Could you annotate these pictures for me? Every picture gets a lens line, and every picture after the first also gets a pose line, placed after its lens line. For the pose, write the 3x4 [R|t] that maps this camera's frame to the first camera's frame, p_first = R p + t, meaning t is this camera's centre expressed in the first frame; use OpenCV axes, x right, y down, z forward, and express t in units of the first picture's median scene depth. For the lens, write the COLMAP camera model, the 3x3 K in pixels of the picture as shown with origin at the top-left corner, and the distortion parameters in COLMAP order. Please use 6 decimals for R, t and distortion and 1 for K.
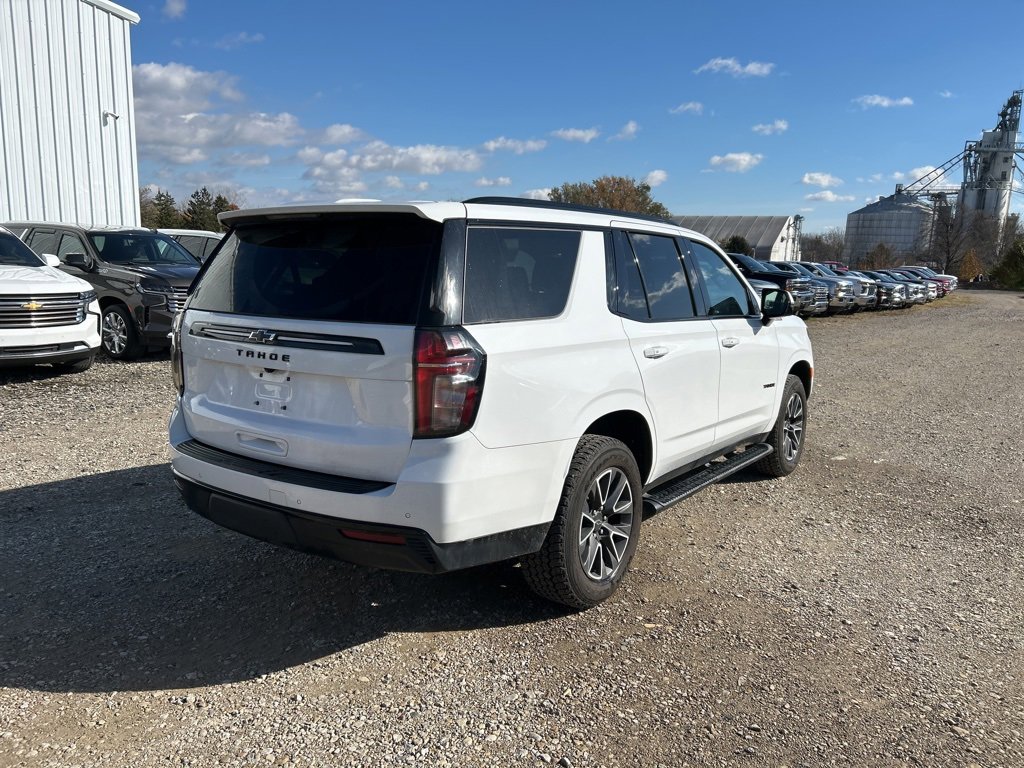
lens RADIAL K [[773.8, 0, 520.1], [0, 773.8, 386.1], [0, 0, 1]] dist [0.053742, -0.062661]
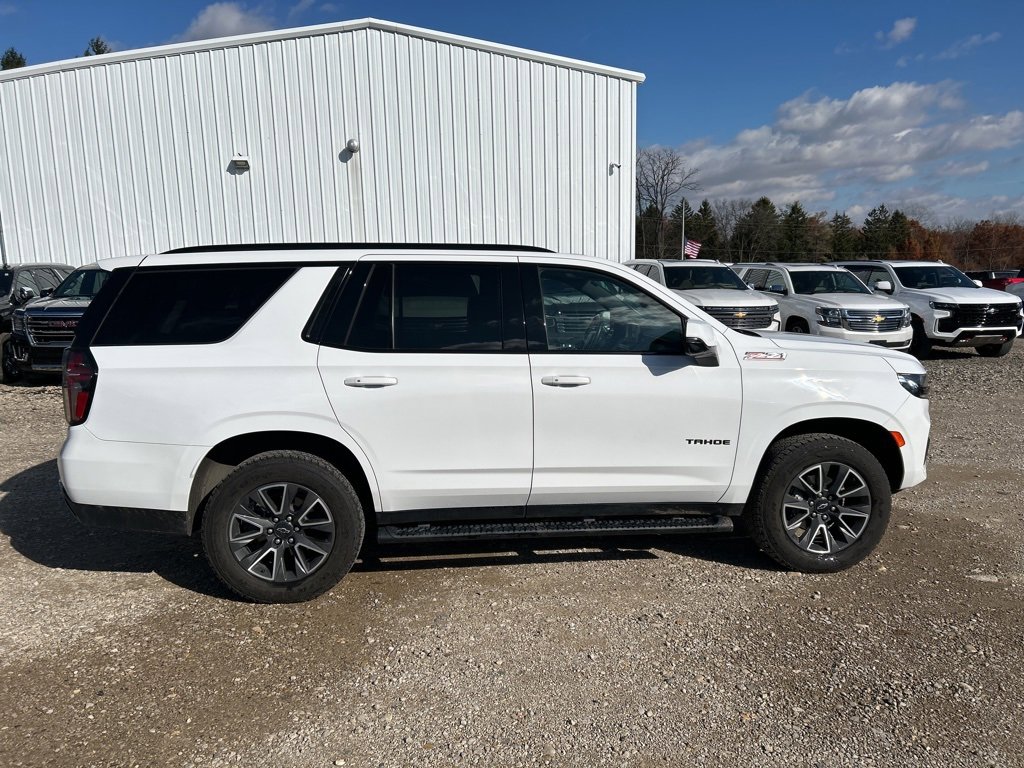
lens RADIAL K [[737.0, 0, 512.4], [0, 737.0, 414.8], [0, 0, 1]] dist [0.041948, -0.056559]
pose [[0.659868, 0.105679, -0.743913, 1.017740], [-0.088927, 0.994086, 0.062337, -0.078376], [0.746101, 0.025020, 0.665363, 0.500779]]
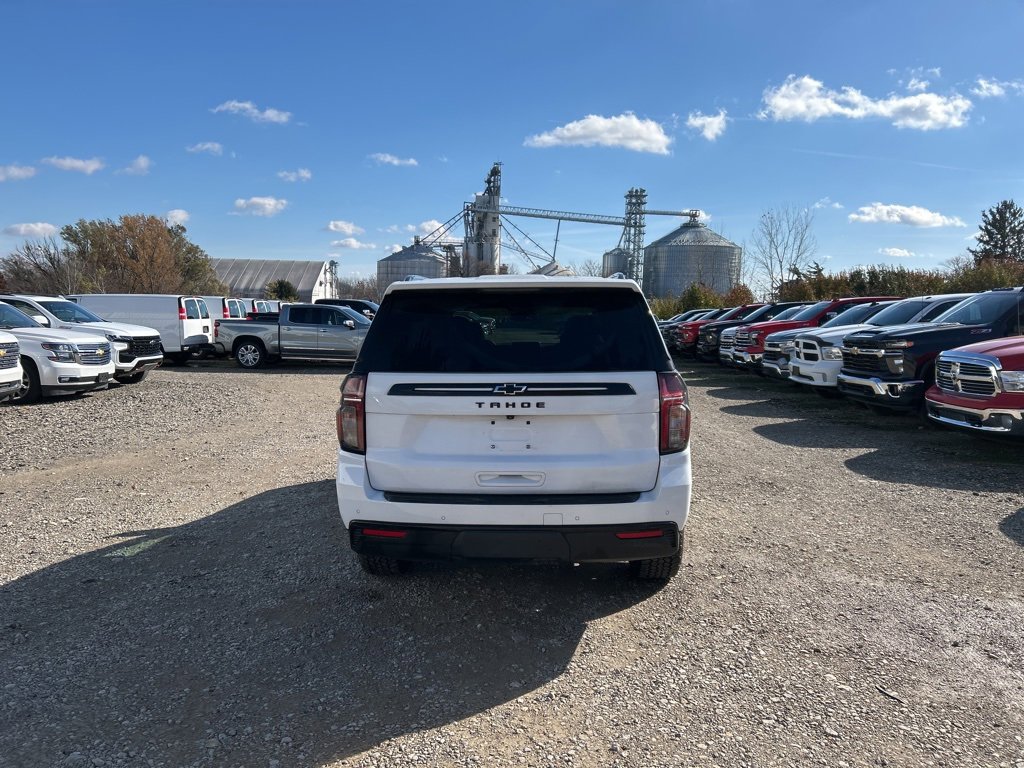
lens RADIAL K [[769.2, 0, 512.0], [0, 769.2, 384.0], [0, 0, 1]] dist [0.092684, -0.126199]
pose [[0.839730, -0.068035, 0.538725, -0.767414], [0.098186, 0.994790, -0.027414, -0.030947], [-0.534054, 0.075915, 0.842035, -0.000316]]
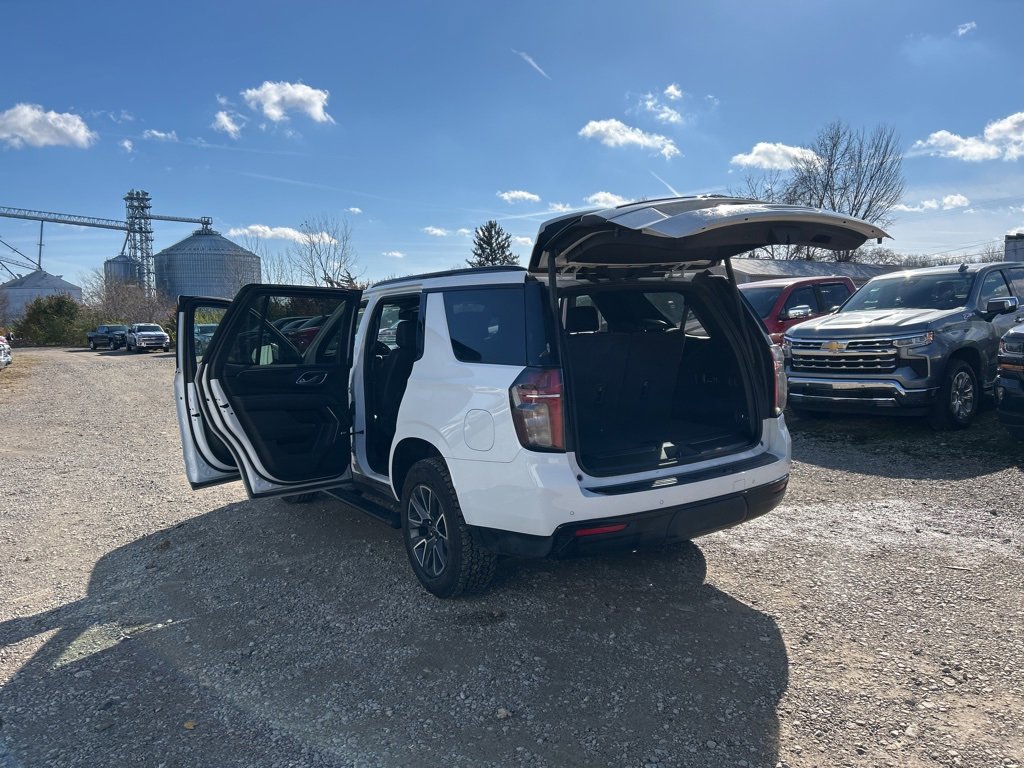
lens RADIAL K [[775.0, 0, 509.5], [0, 775.0, 382.1], [0, 0, 1]] dist [0.049003, -0.053421]
pose [[0.380838, -0.115478, 0.917402, -1.286166], [0.187619, 0.981182, 0.045620, -0.125873], [-0.905407, 0.154749, 0.395338, 0.615051]]
